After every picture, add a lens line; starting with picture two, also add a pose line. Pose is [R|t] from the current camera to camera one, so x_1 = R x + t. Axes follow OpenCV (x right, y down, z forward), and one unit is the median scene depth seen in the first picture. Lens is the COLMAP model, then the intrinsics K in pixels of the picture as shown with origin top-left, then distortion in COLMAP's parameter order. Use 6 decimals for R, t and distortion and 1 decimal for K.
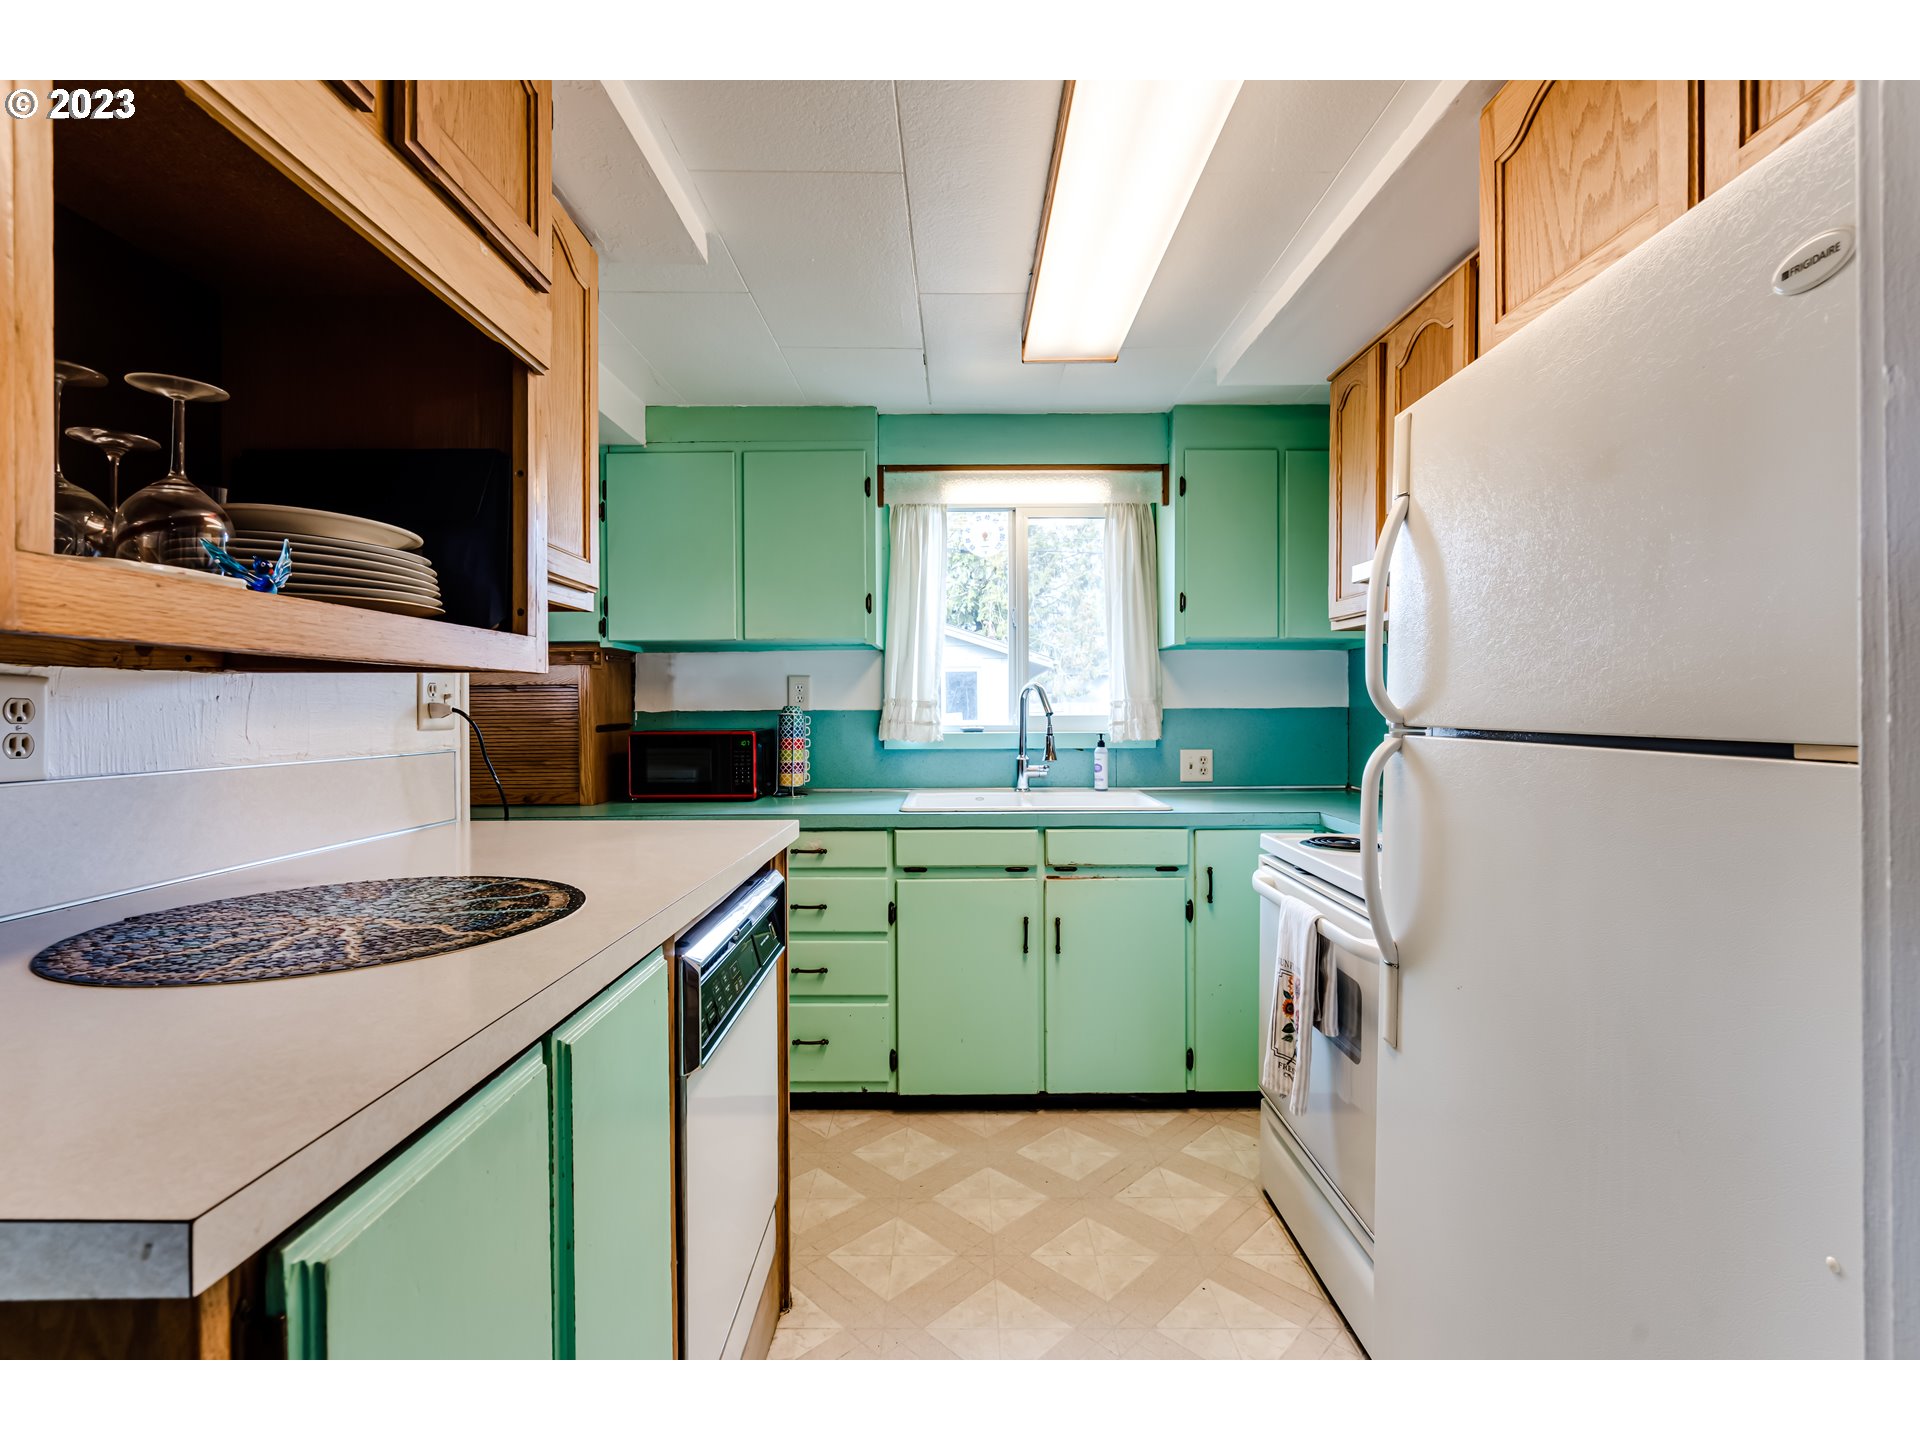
lens RADIAL K [[891.5, 0, 957.0], [0, 891.5, 717.1], [0, 0, 1]] dist [0.003392, 0.000337]
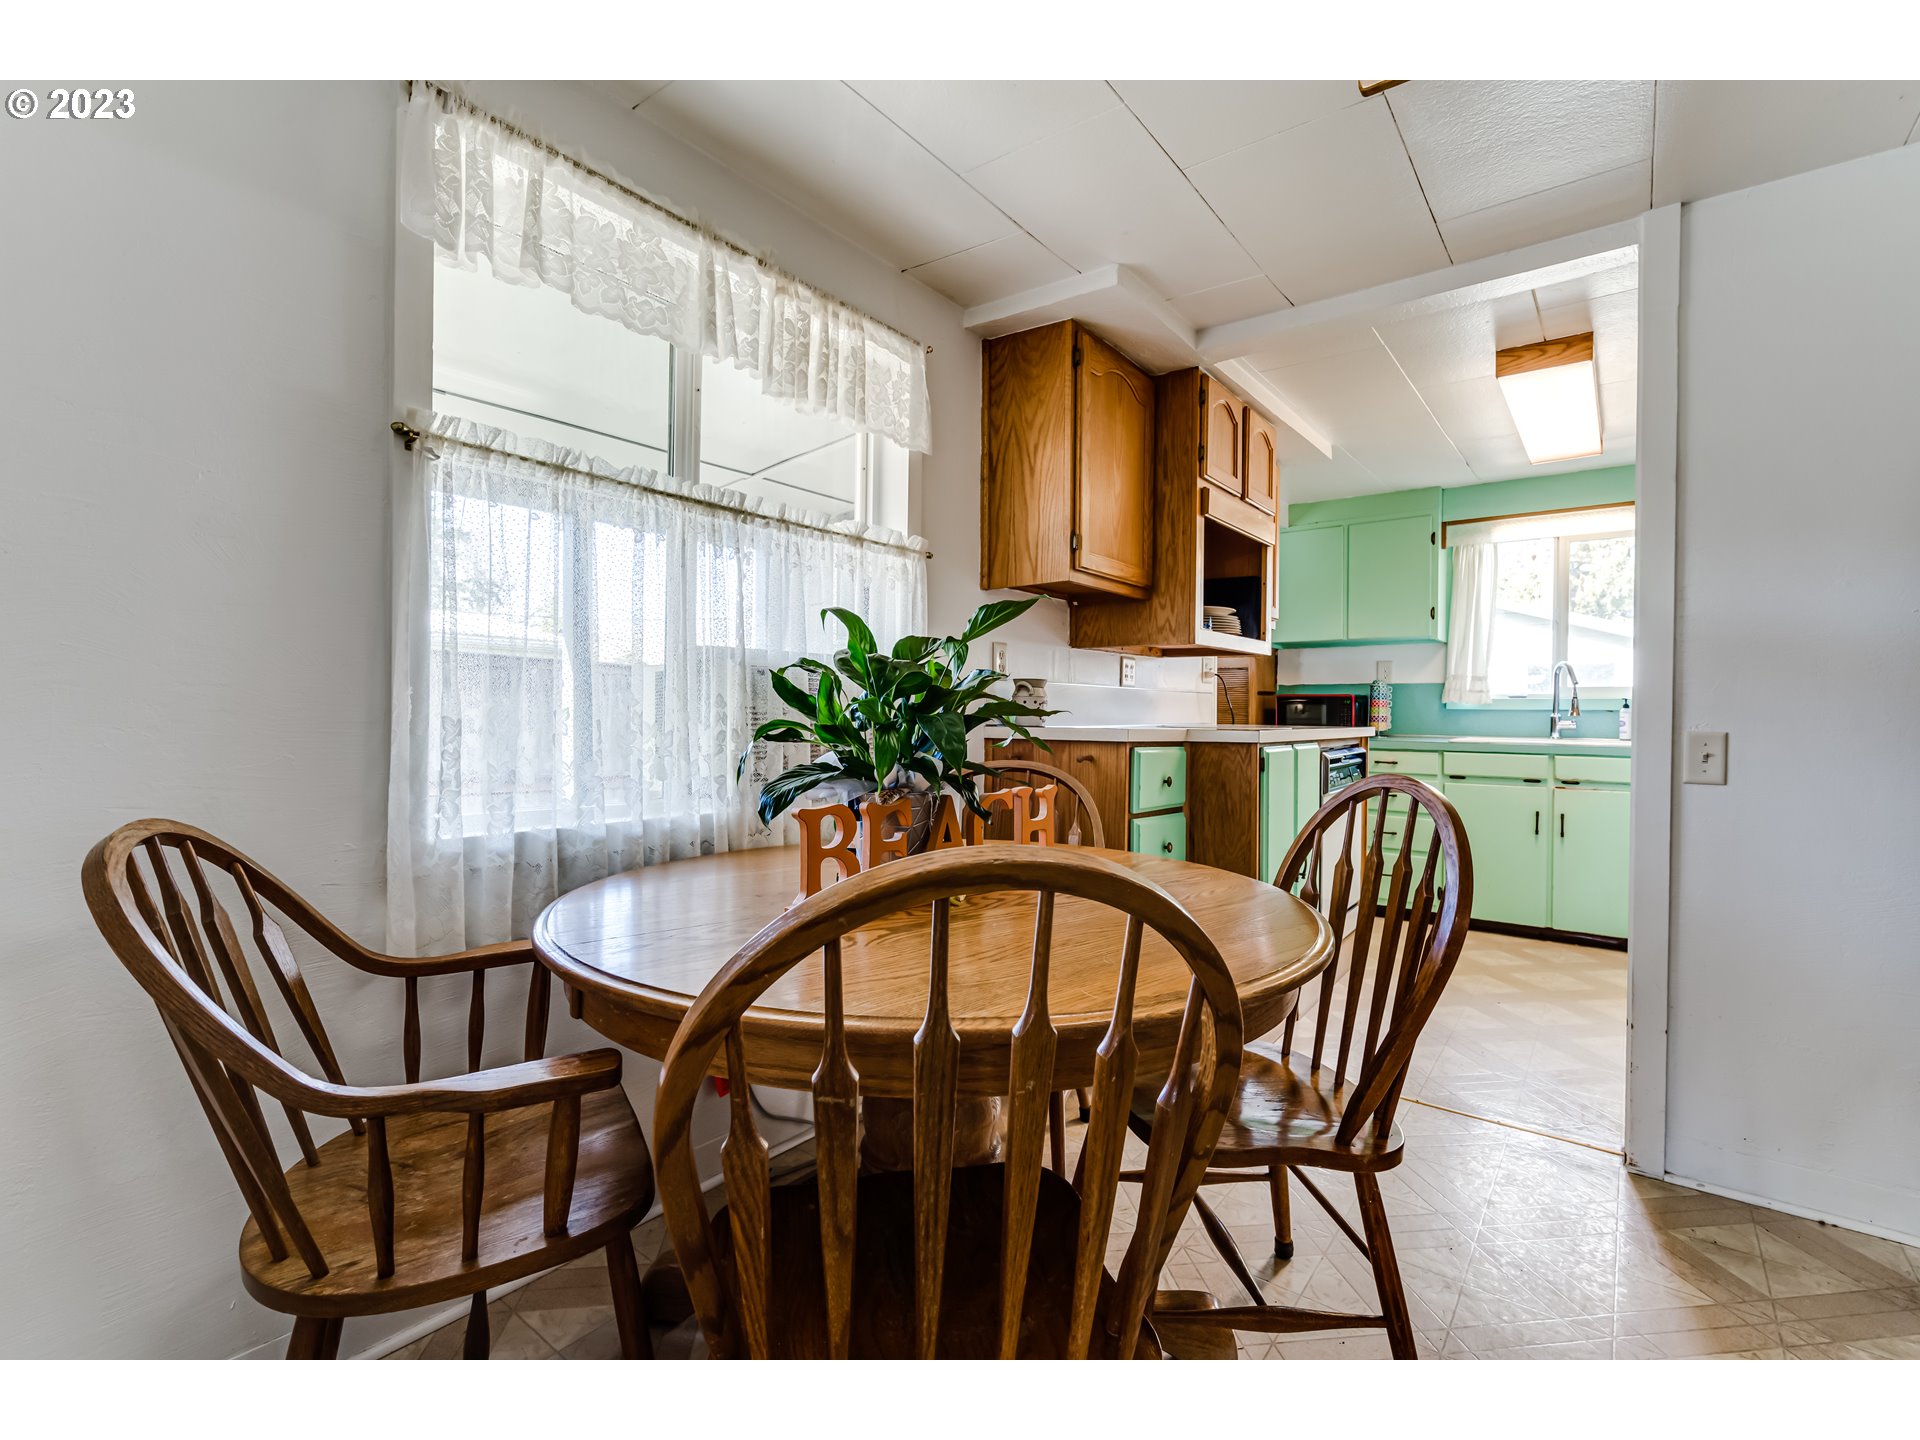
lens RADIAL K [[891.5, 0, 962.9], [0, 891.5, 713.5], [0, 0, 1]] dist [0.003392, 0.000337]
pose [[0.800818, 0.012725, -0.598773, 0.174069], [-0.016878, 0.999857, -0.001325, 0.062303], [0.598670, 0.011167, 0.800918, -0.717859]]
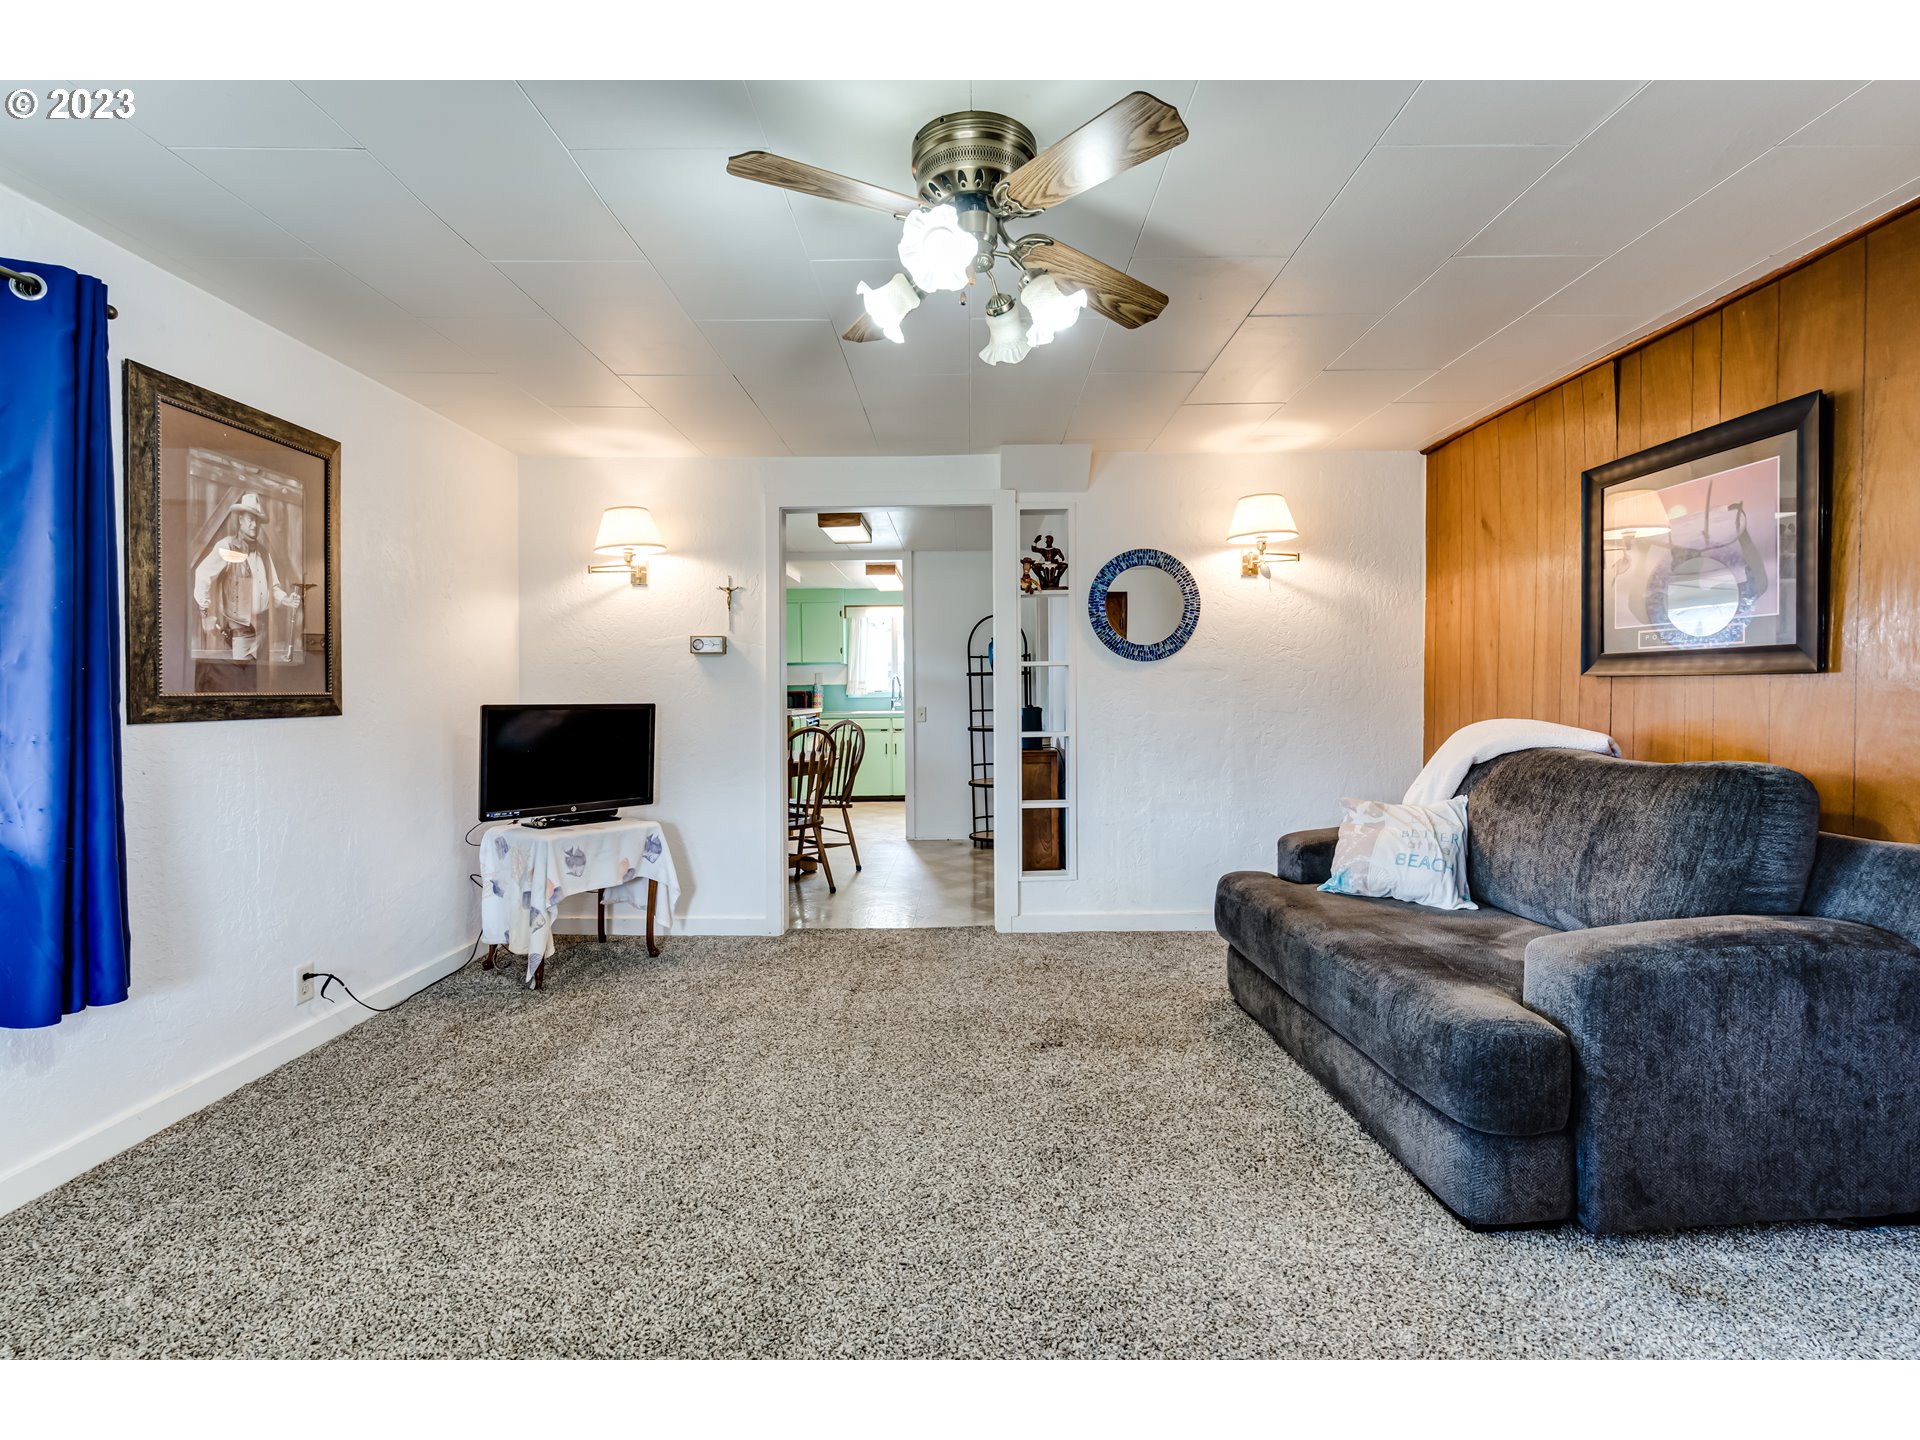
lens RADIAL K [[891.5, 0, 977.3], [0, 891.5, 704.2], [0, 0, 1]] dist [0.003392, 0.000337]
pose [[0.999848, -0.007853, 0.015557, 0.320935], [0.007773, 0.999956, 0.005226, 0.048160], [-0.015597, -0.005104, 0.999865, -2.100355]]
